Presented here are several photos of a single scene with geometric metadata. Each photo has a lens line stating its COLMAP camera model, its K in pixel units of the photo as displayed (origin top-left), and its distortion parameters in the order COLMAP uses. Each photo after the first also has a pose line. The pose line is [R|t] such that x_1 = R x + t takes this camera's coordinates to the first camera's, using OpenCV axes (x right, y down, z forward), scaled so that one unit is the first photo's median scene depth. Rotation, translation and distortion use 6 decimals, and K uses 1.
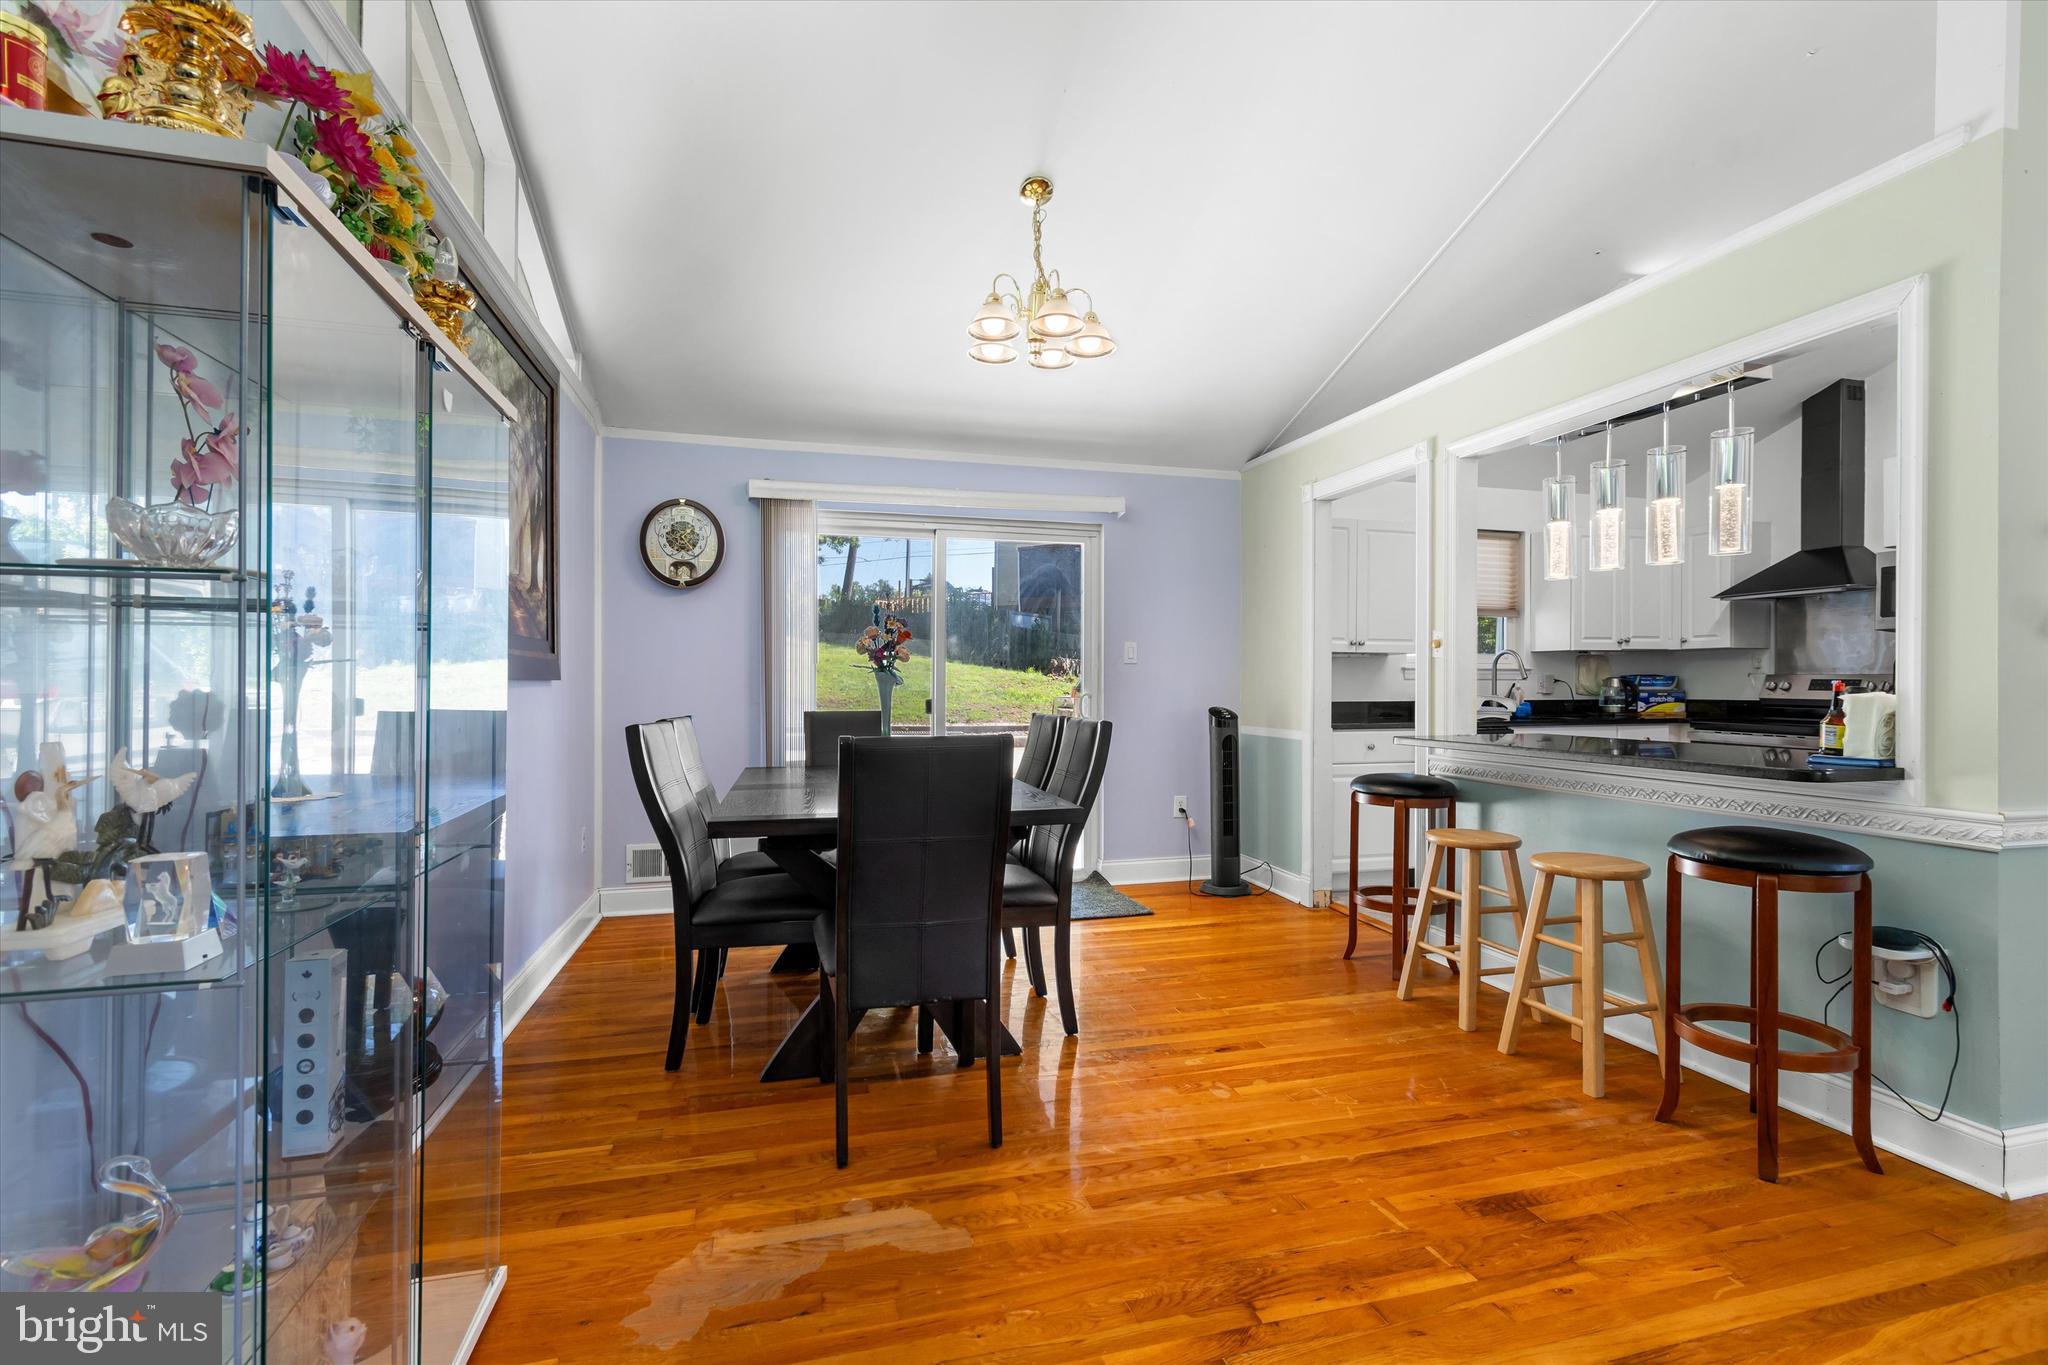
lens RADIAL K [[916.2, 0, 1030.2], [0, 916.2, 683.8], [0, 0, 1]] dist [0.005482, -0.002254]
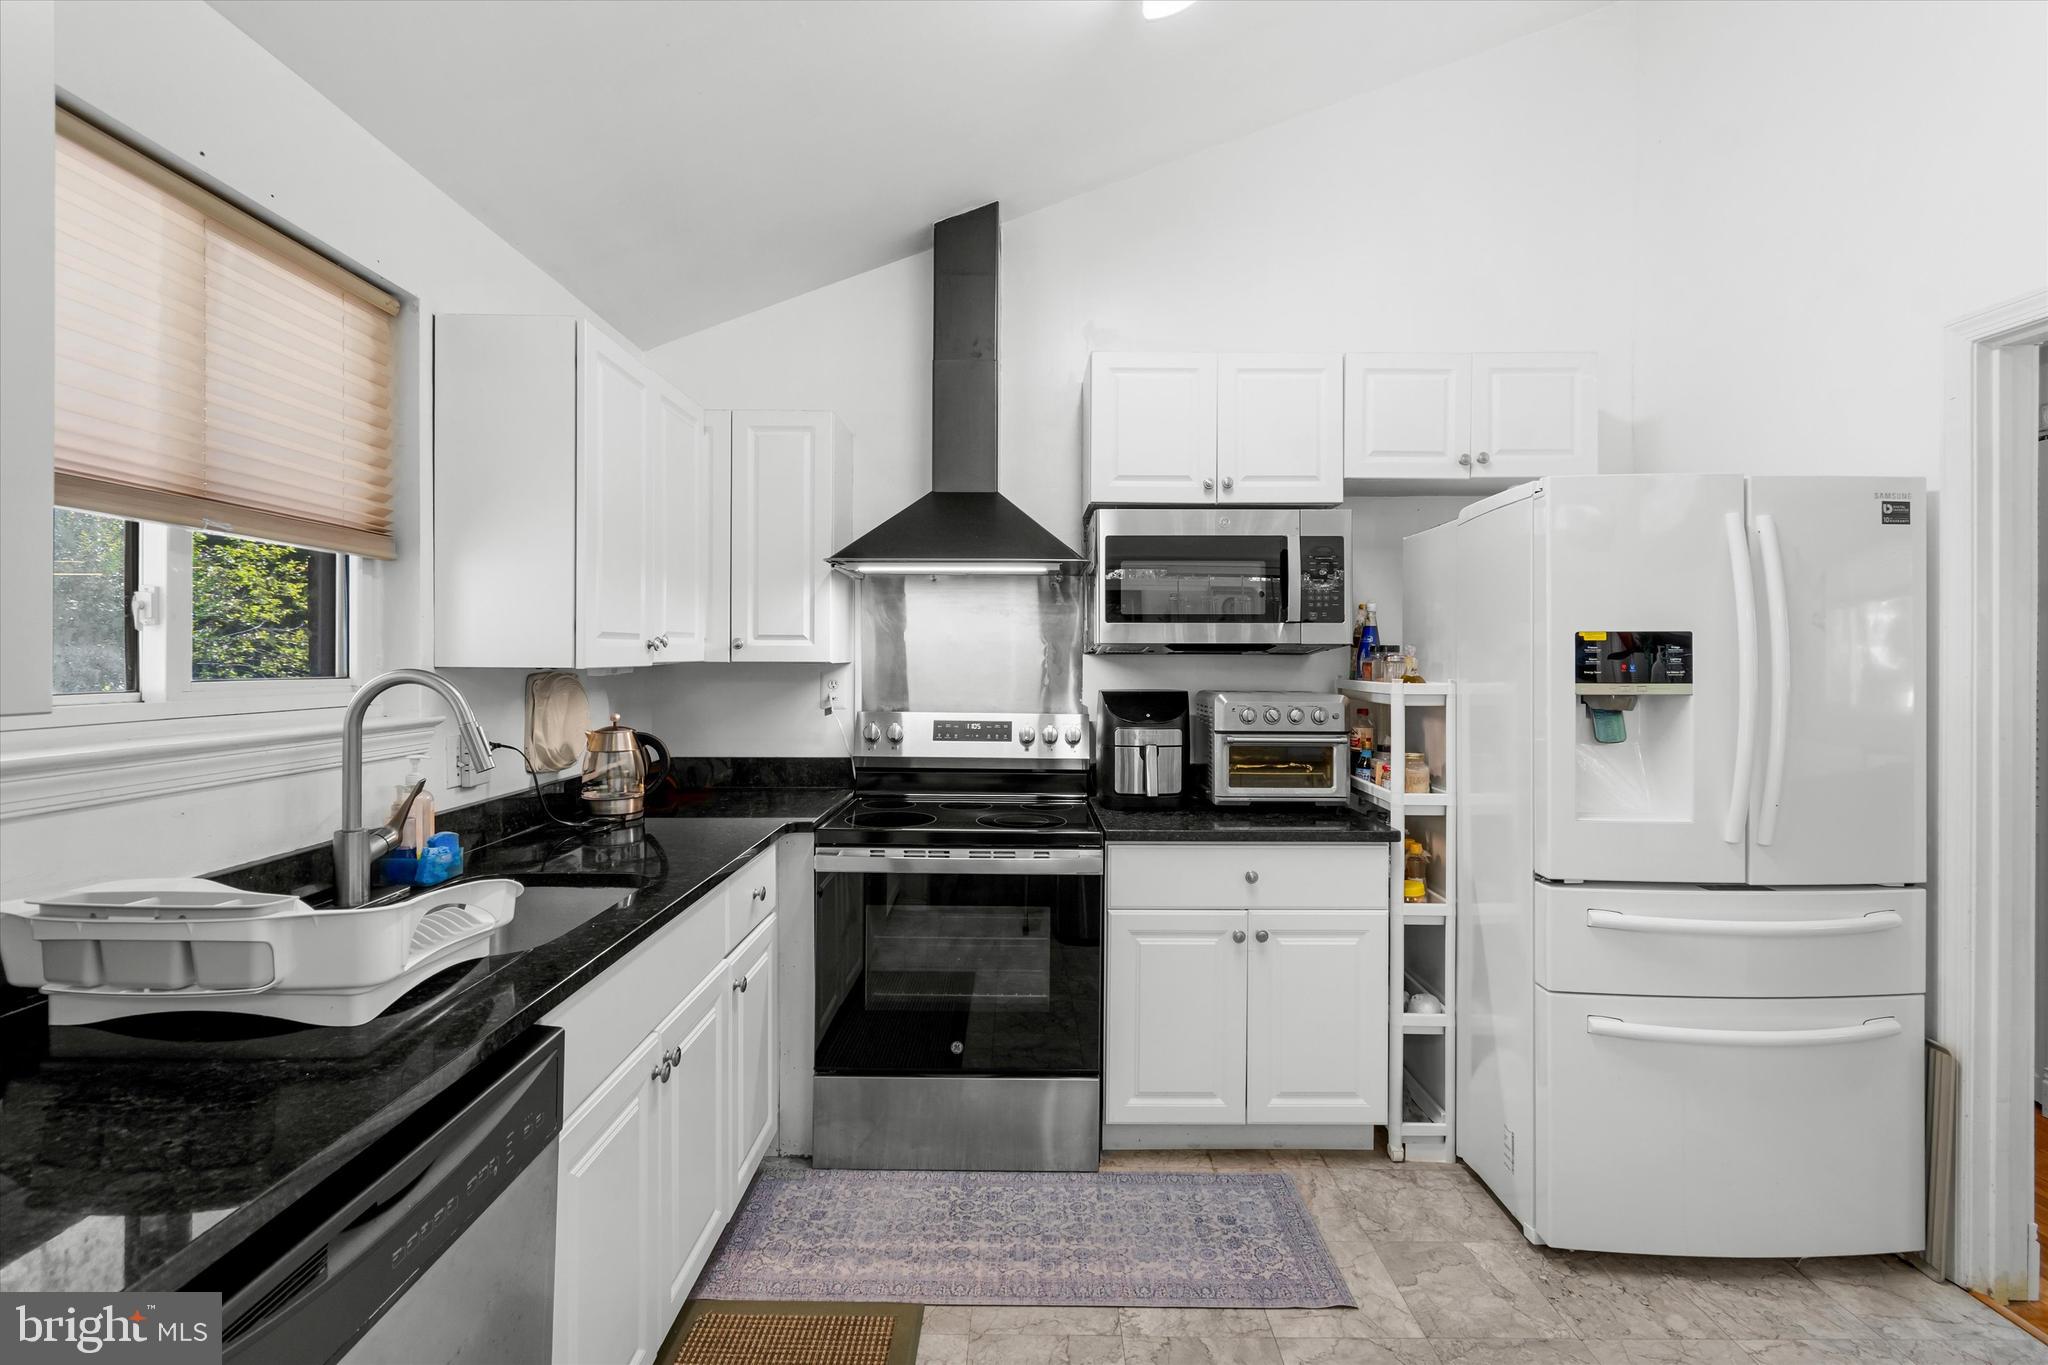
lens RADIAL K [[916.2, 0, 1030.6], [0, 916.2, 663.5], [0, 0, 1]] dist [0.005482, -0.002254]
pose [[0.265247, -0.002168, 0.964178, 0.621769], [-0.003644, 0.999988, 0.003251, -0.084654], [-0.964174, -0.004376, 0.265236, 1.554094]]
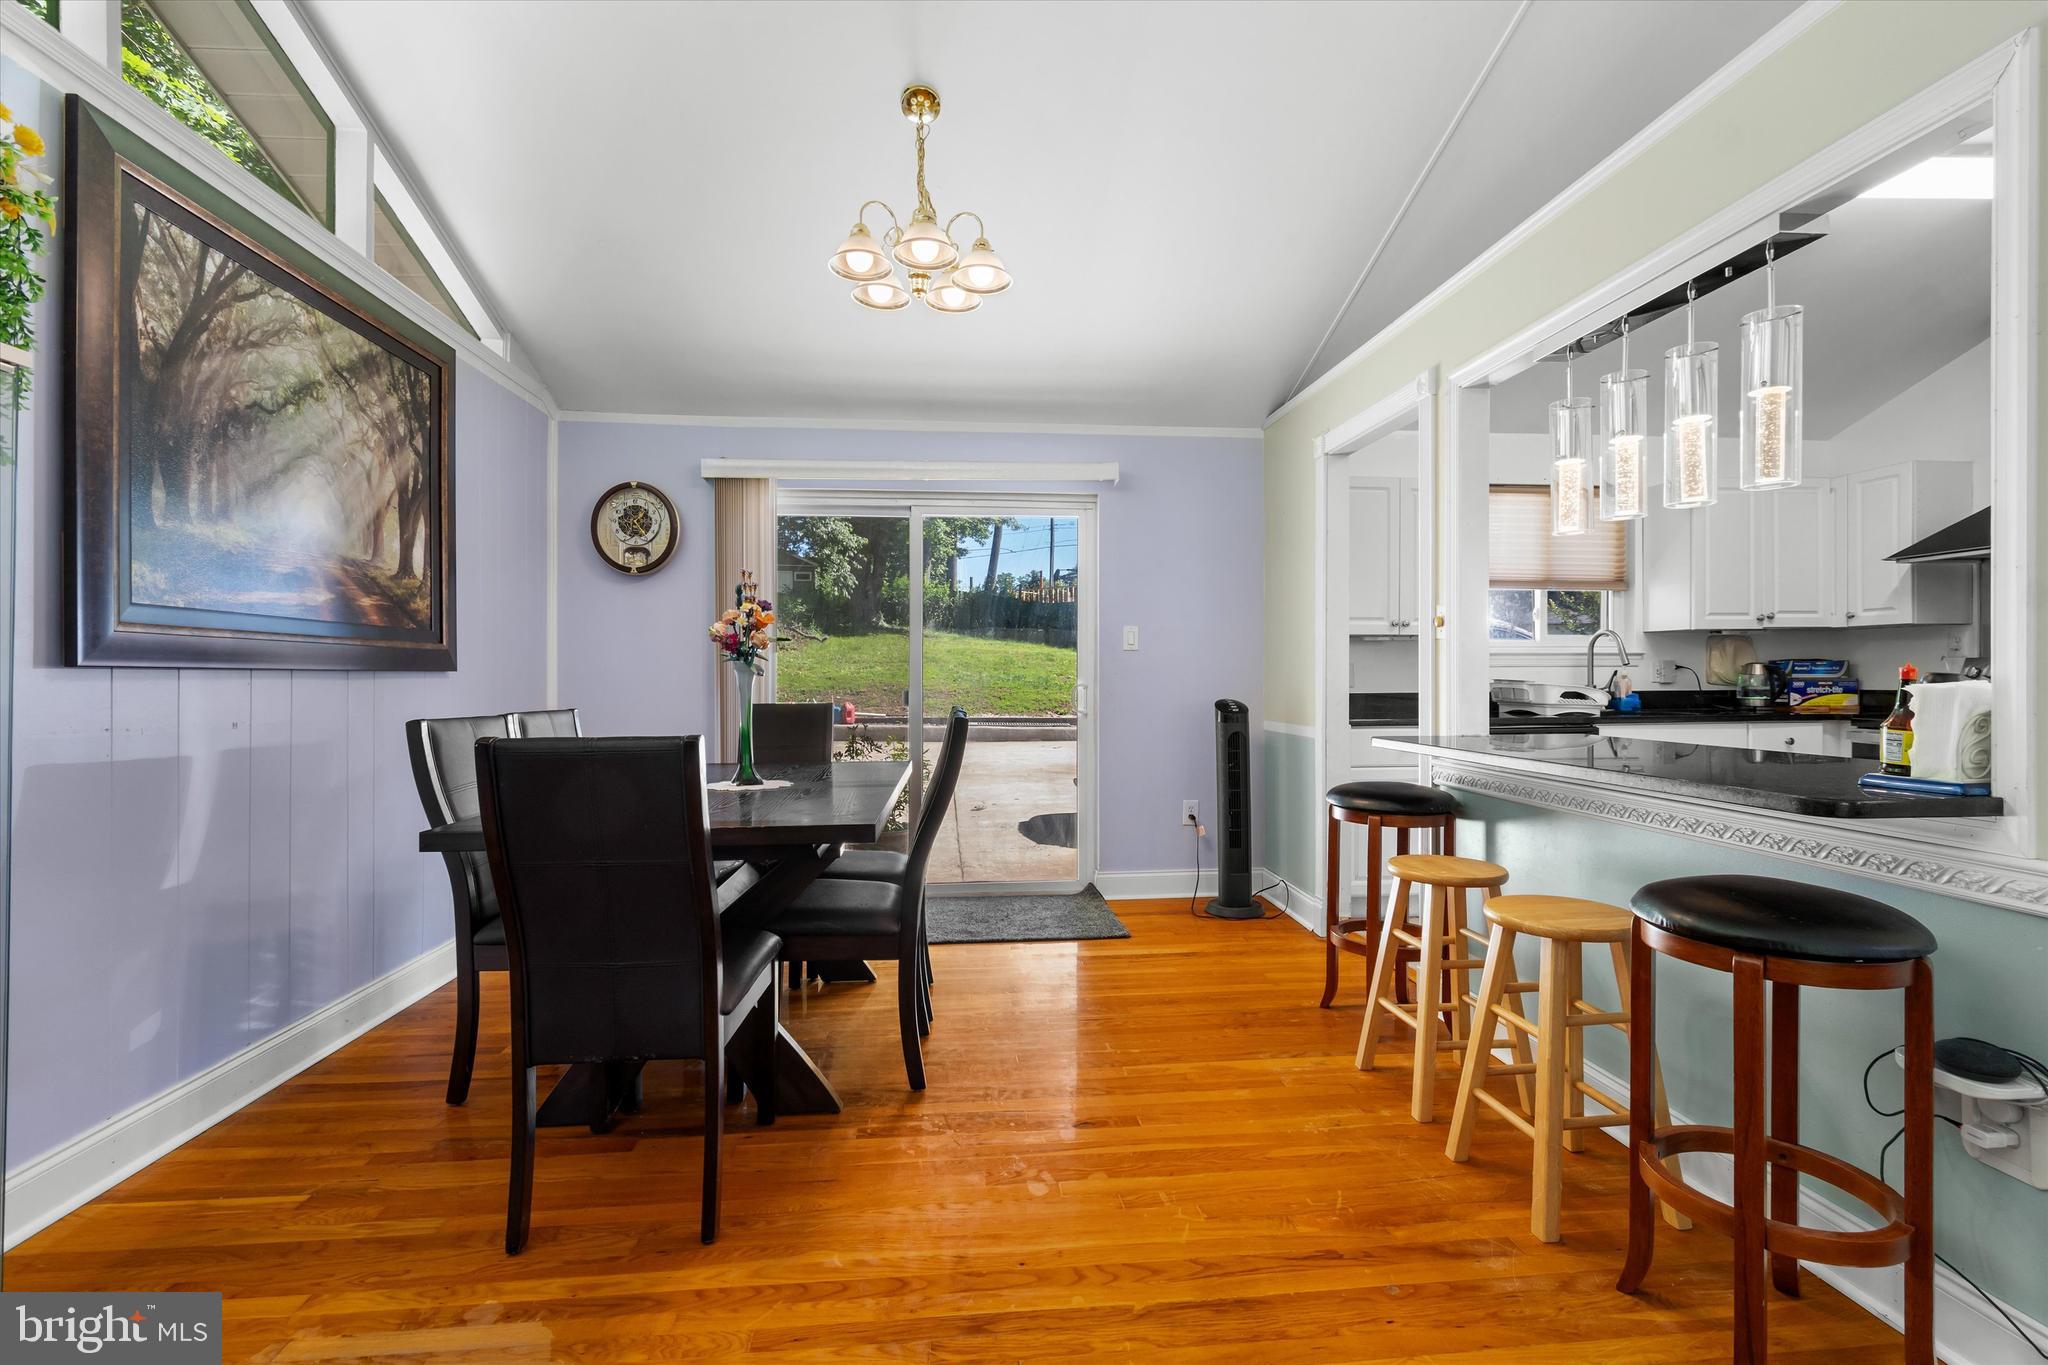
lens RADIAL K [[916.2, 0, 1025.7], [0, 916.2, 675.8], [0, 0, 1]] dist [0.005482, -0.002254]
pose [[0.985671, -0.002906, -0.168654, 0.299987], [0.003352, 0.999992, 0.002359, 0.001257], [0.168646, -0.002890, 0.985672, 0.194828]]
